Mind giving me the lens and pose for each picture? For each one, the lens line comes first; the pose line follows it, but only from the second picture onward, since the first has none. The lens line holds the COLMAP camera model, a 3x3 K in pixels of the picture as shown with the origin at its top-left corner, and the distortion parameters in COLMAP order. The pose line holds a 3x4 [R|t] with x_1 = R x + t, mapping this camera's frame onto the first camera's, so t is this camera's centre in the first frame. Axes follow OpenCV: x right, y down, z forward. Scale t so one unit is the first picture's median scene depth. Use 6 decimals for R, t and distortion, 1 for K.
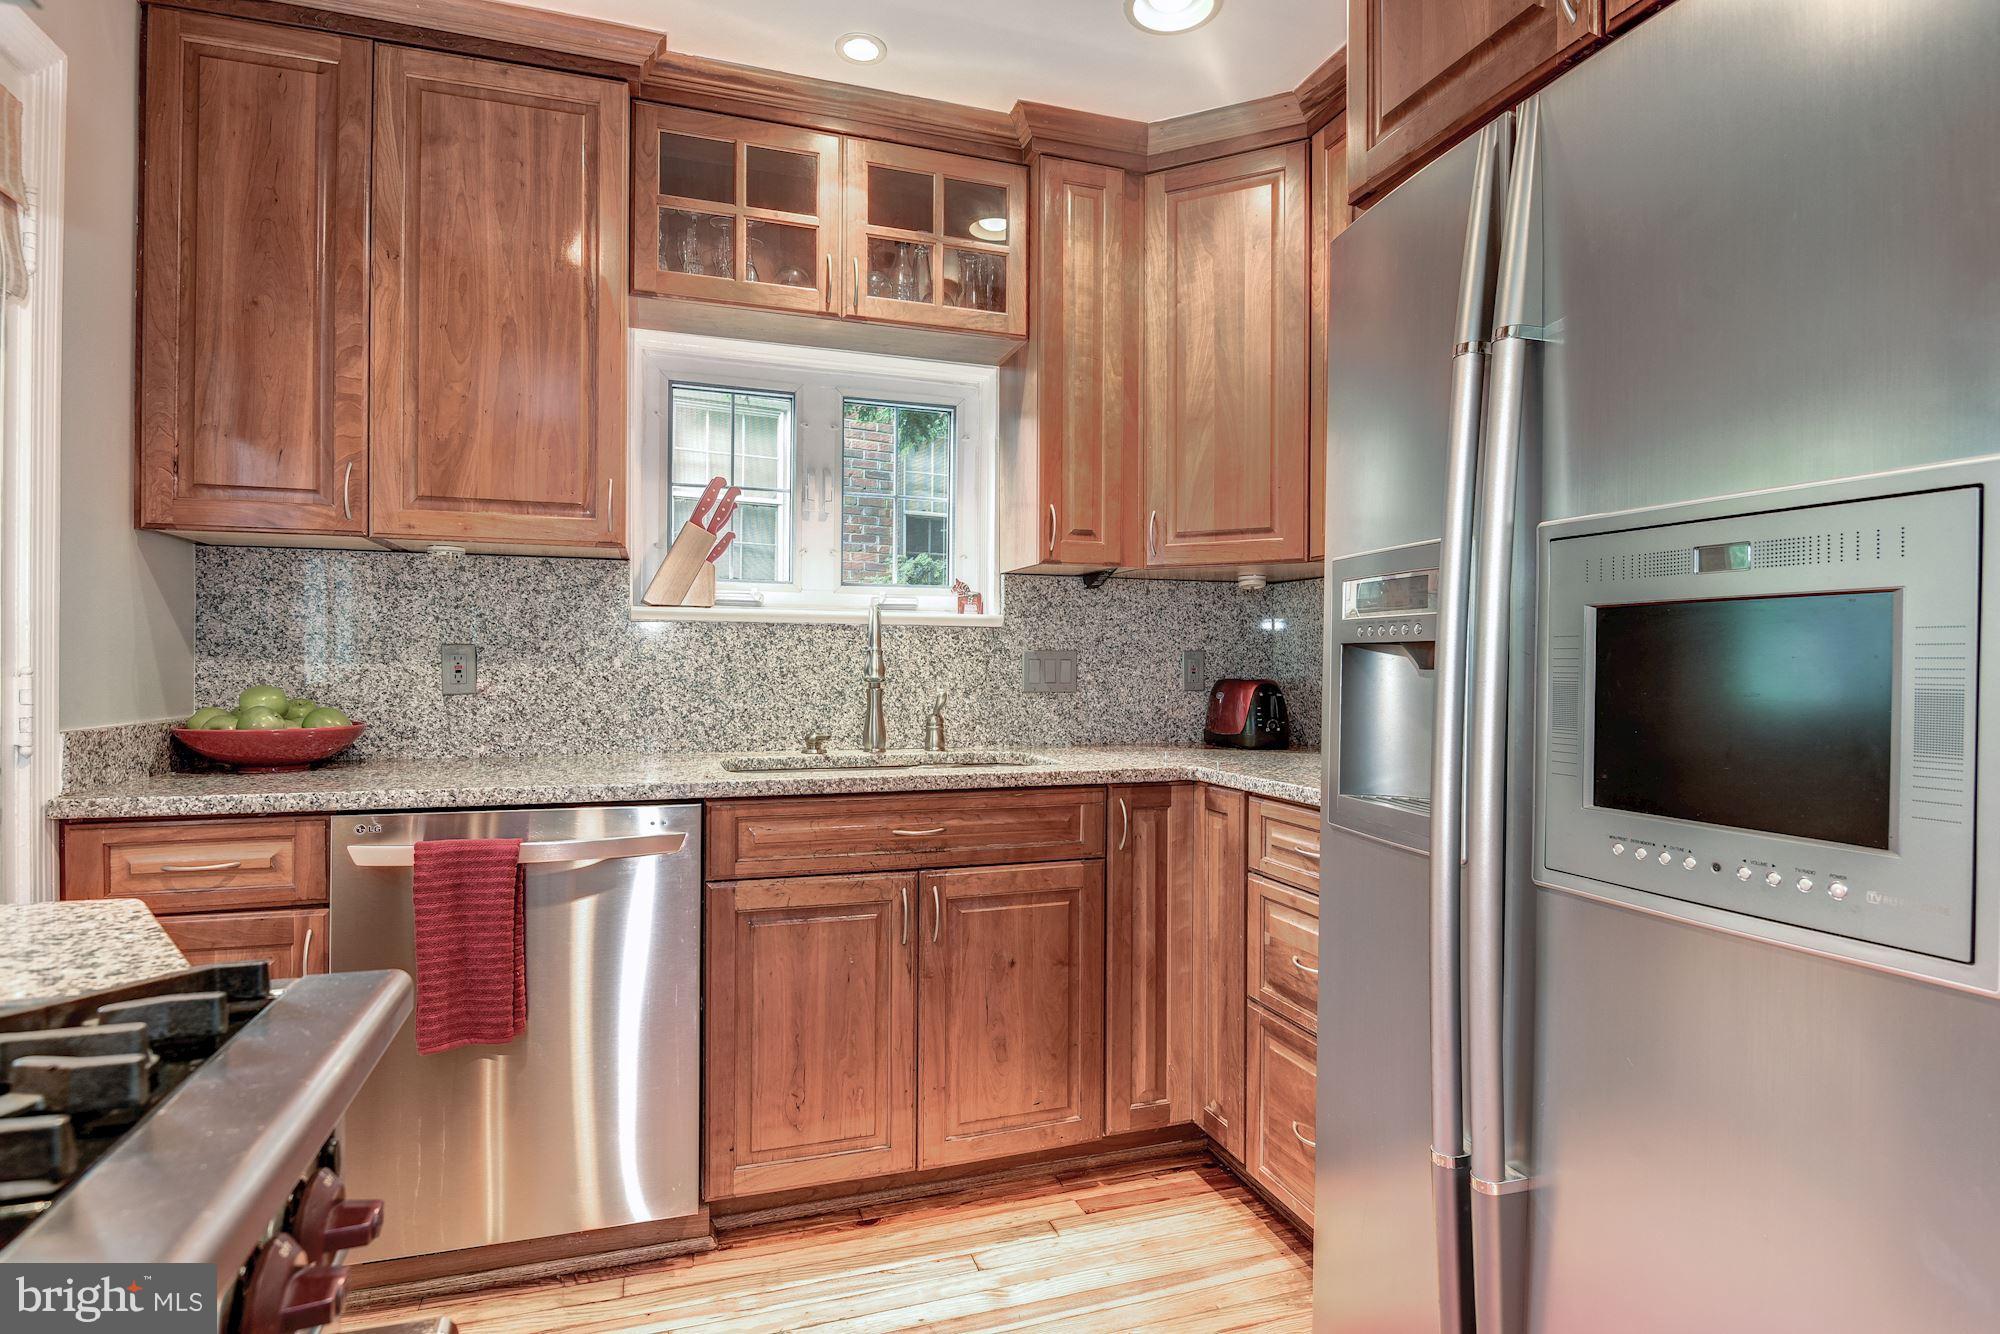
lens RADIAL K [[1045.8, 0, 998.9], [0, 1045.8, 671.2], [0, 0, 1]] dist [0.000653, -0.015271]
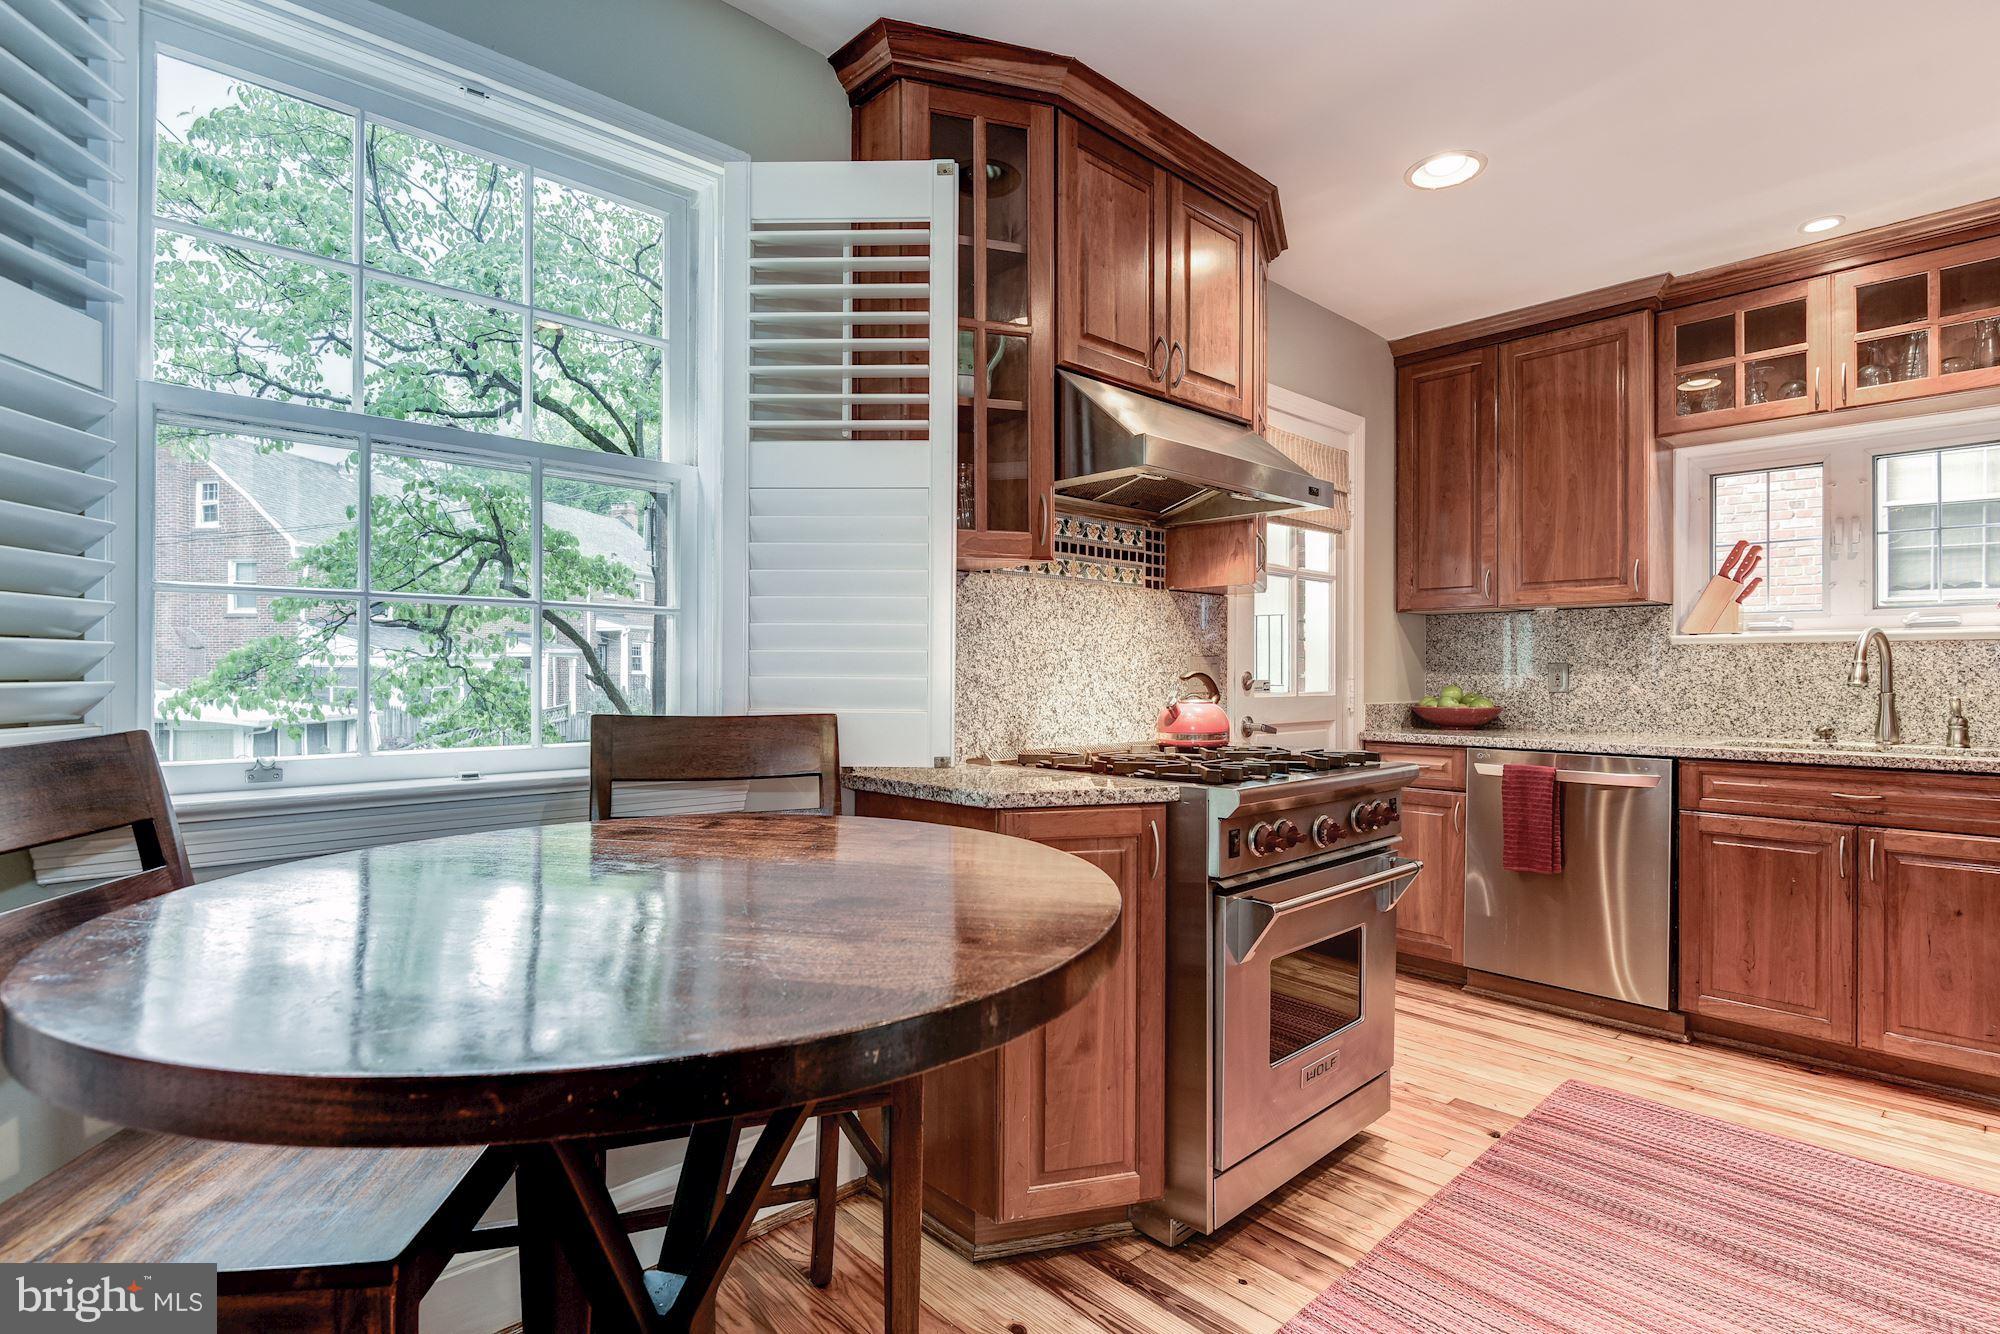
lens RADIAL K [[962.5, 0, 1006.0], [0, 962.5, 672.9], [0, 0, 1]] dist [0.003194, -0.009645]
pose [[0.416170, -0.006163, -0.909266, 0.579340], [-0.003555, 0.999958, -0.008405, 0.007048], [0.909280, 0.006731, 0.416131, -0.508129]]
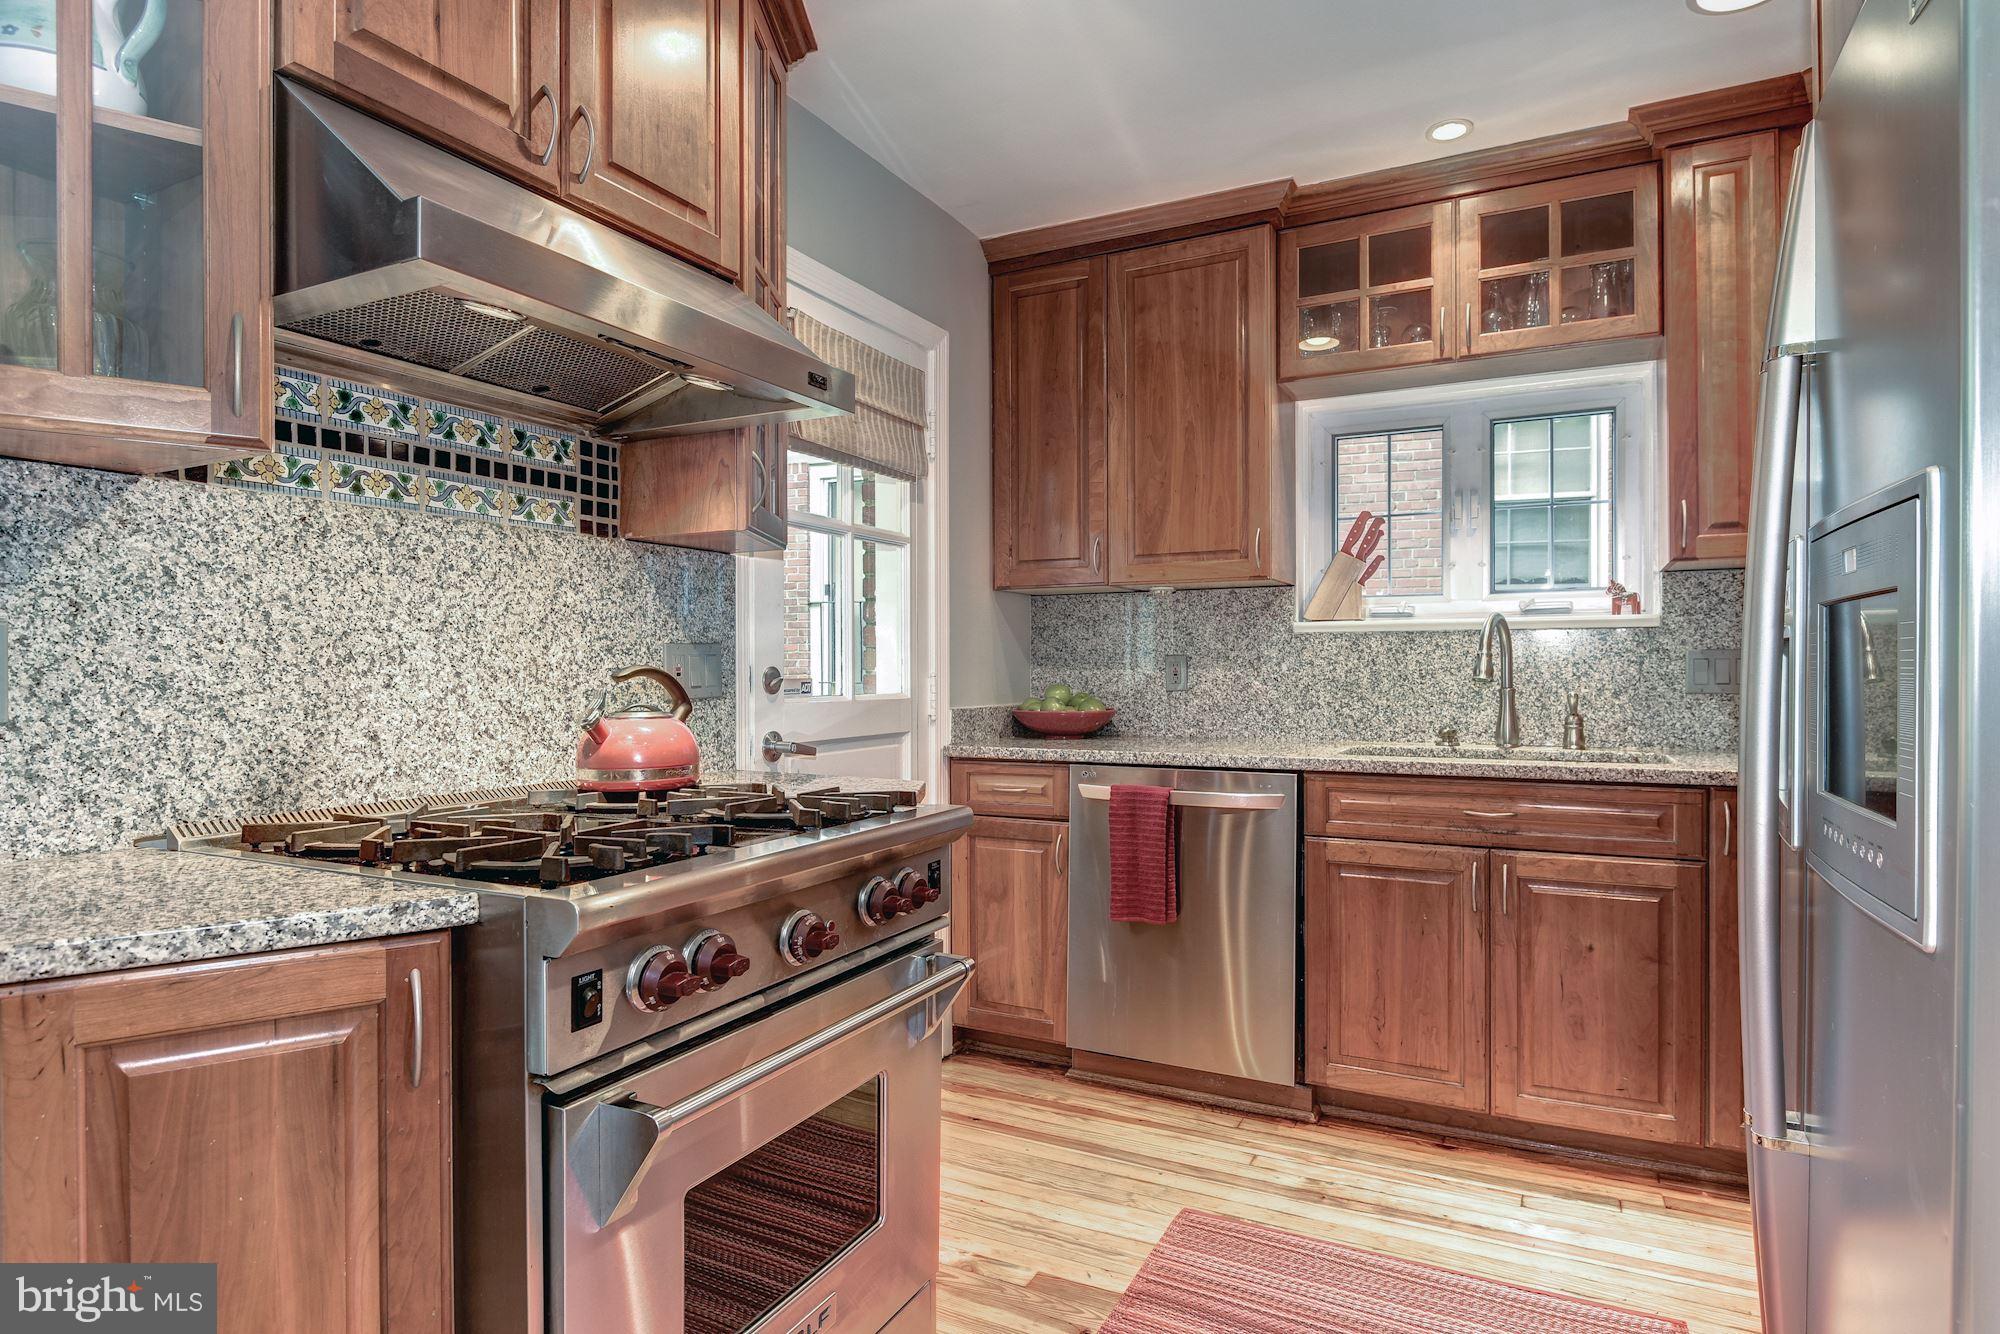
lens RADIAL K [[1065.7, 0, 997.5], [0, 1065.7, 673.6], [0, 0, 1]] dist [-0.002607, -0.001258]
pose [[0.695499, -0.005819, -0.718504, 0.371078], [0.003968, 0.999983, -0.004258, 0.004343], [0.718516, 0.000110, 0.695510, -0.176756]]
